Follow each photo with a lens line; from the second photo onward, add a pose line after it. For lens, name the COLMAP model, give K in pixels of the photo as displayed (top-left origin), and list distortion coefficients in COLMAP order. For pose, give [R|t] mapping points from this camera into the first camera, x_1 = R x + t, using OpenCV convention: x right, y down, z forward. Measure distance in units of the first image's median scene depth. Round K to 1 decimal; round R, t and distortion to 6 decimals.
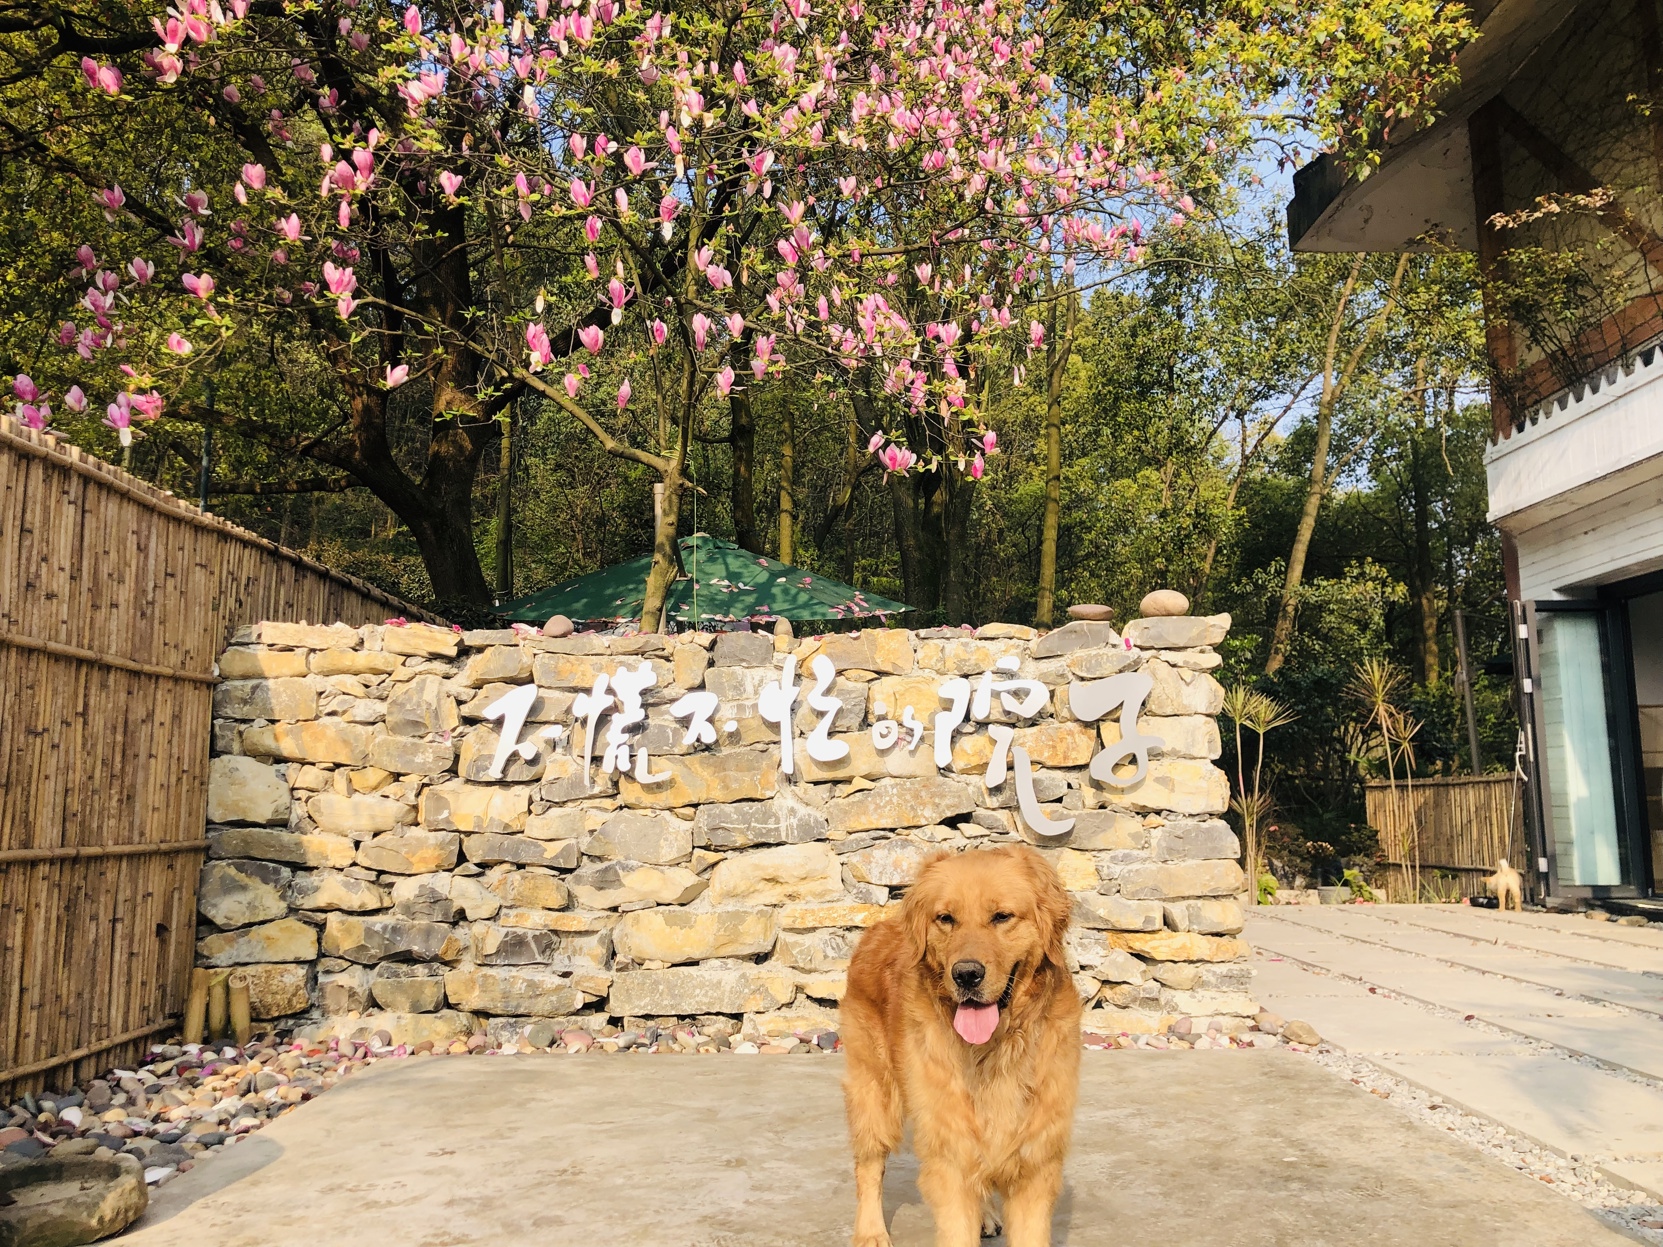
lens RADIAL K [[1322.2, 0, 829.0], [0, 1322.2, 621.4], [0, 0, 1]] dist [0.007443, -0.011320]
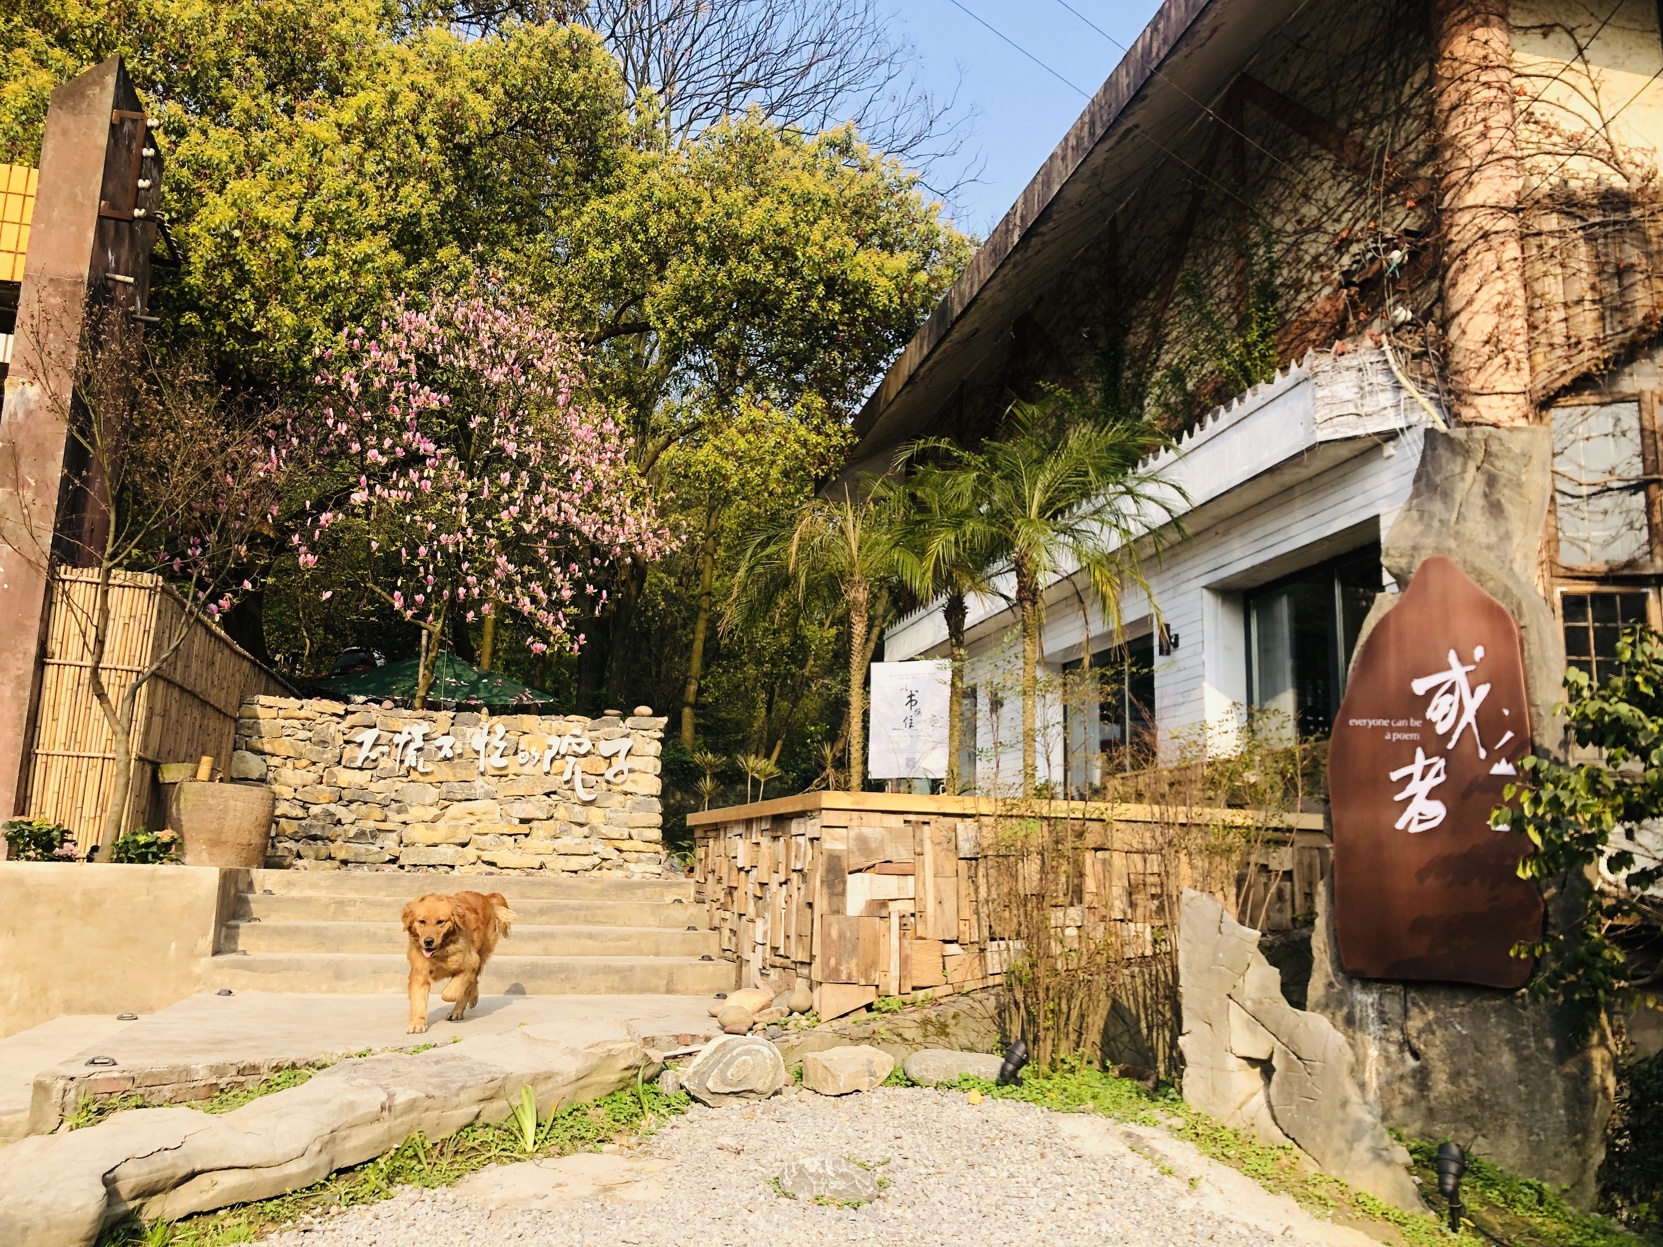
lens RADIAL K [[1322.2, 0, 838.1], [0, 1322.2, 611.4], [0, 0, 1]] dist [0.007443, -0.011320]
pose [[0.971521, 0.080883, 0.222721, 0.041067], [-0.066691, 0.995278, -0.070533, -0.051871], [-0.227374, 0.053671, 0.972327, -1.572135]]
